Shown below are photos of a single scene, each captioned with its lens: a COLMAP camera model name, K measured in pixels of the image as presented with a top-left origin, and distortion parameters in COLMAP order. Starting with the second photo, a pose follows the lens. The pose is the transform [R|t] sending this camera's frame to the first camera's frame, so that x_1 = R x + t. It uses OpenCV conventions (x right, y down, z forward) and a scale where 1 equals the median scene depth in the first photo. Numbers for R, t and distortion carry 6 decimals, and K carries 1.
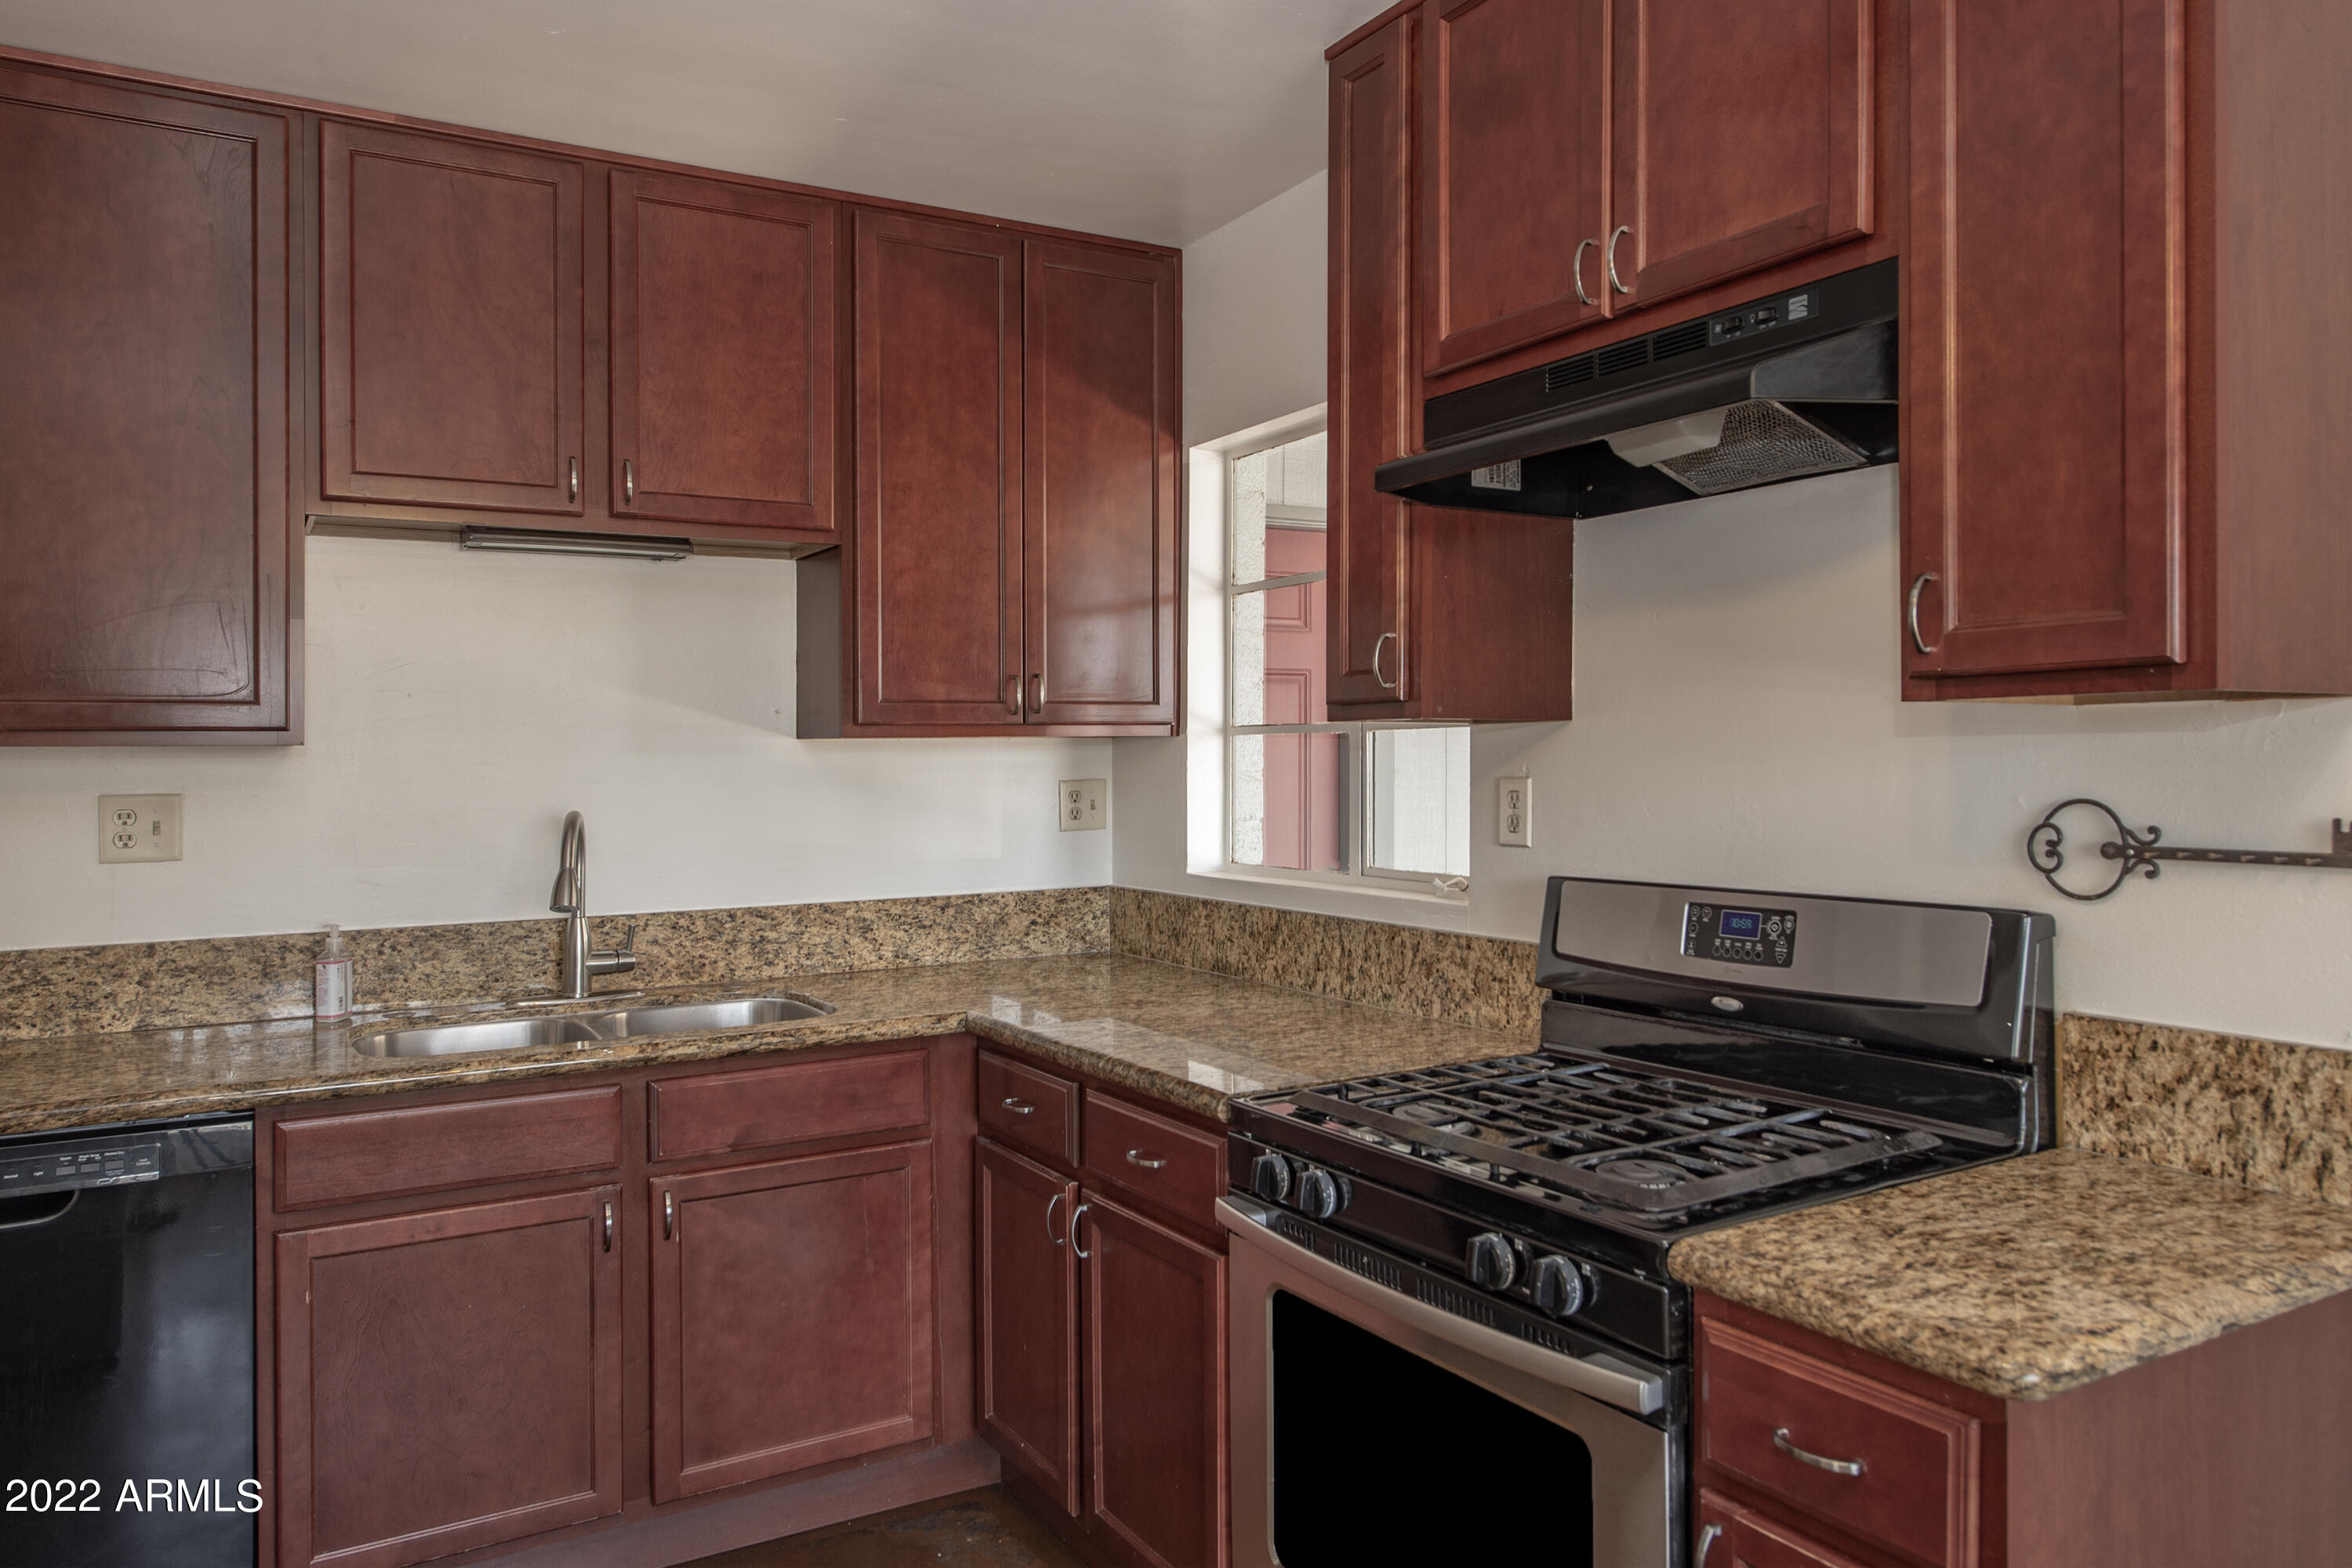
lens RADIAL K [[1596.0, 0, 1176.0], [0, 1596.0, 784.0], [0, 0, 1]] dist [0.001123, 0.000489]
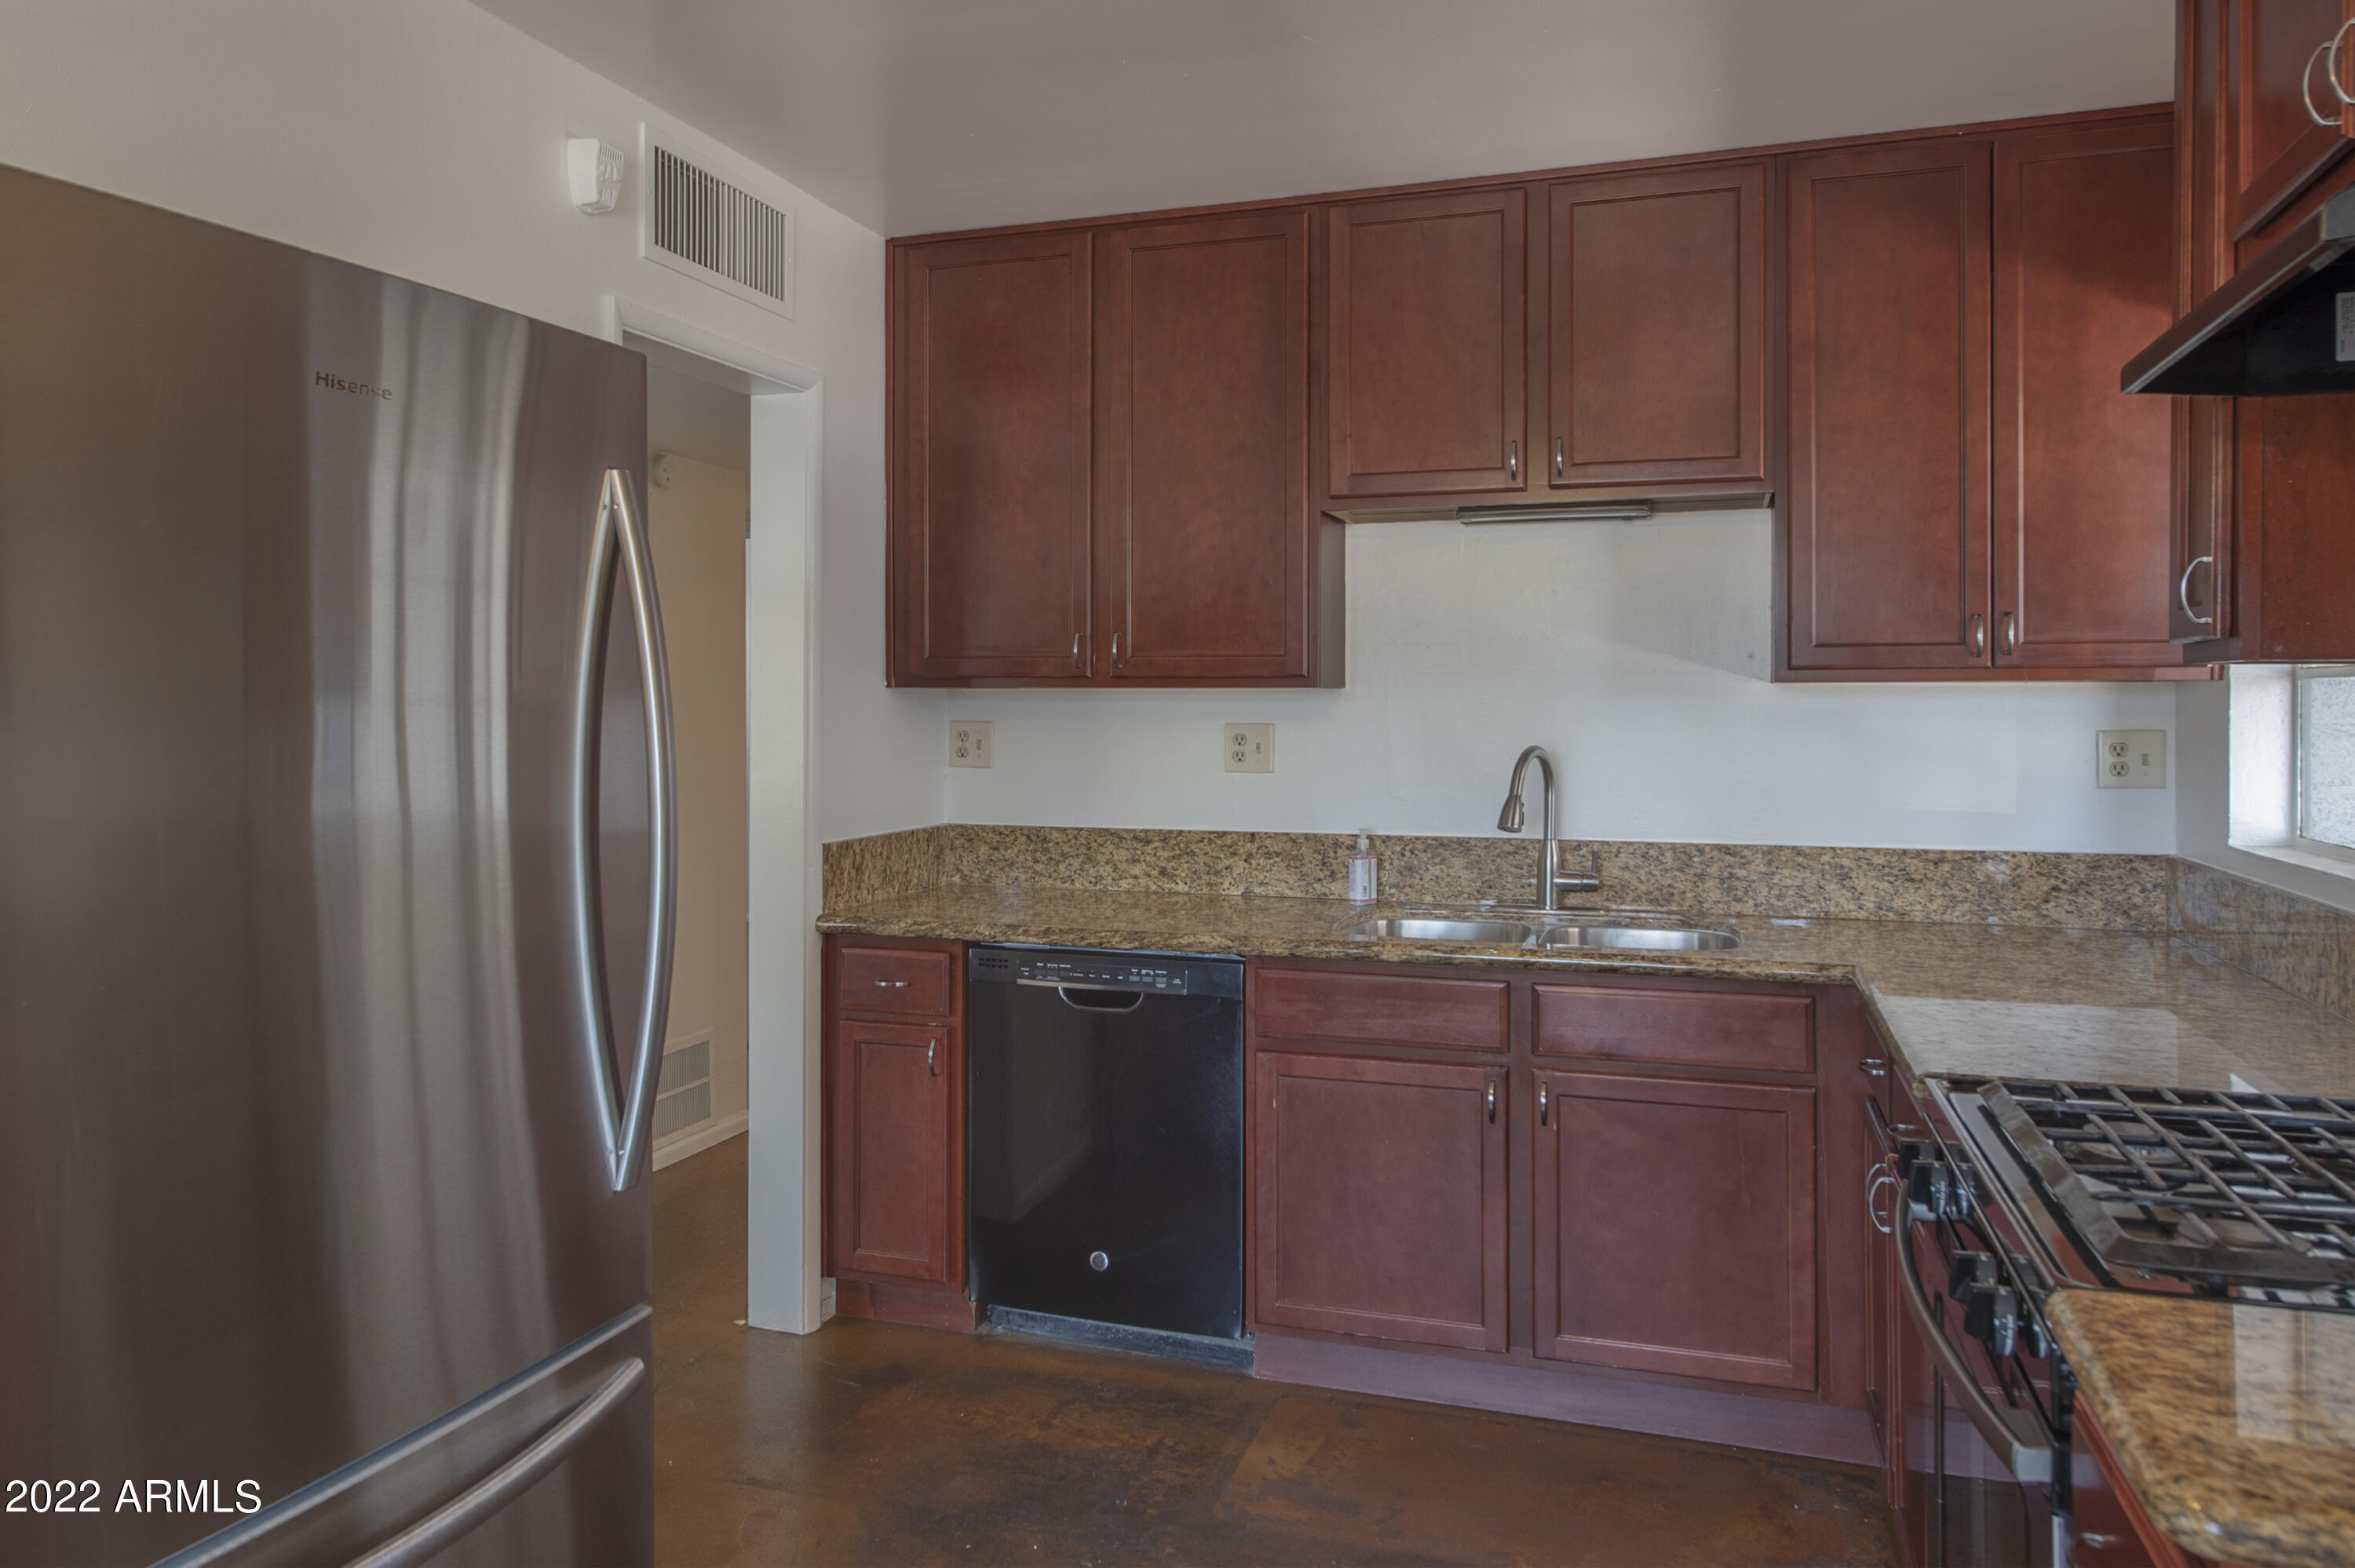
lens RADIAL K [[1600.2, 0, 1176.3], [0, 1600.2, 711.9], [0, 0, 1]] dist [0.001413, -0.000858]
pose [[0.657387, 0.015636, -0.753391, 0.312666], [-0.021321, 0.999770, 0.002145, -0.004171], [0.753251, 0.014654, 0.657570, 0.045844]]
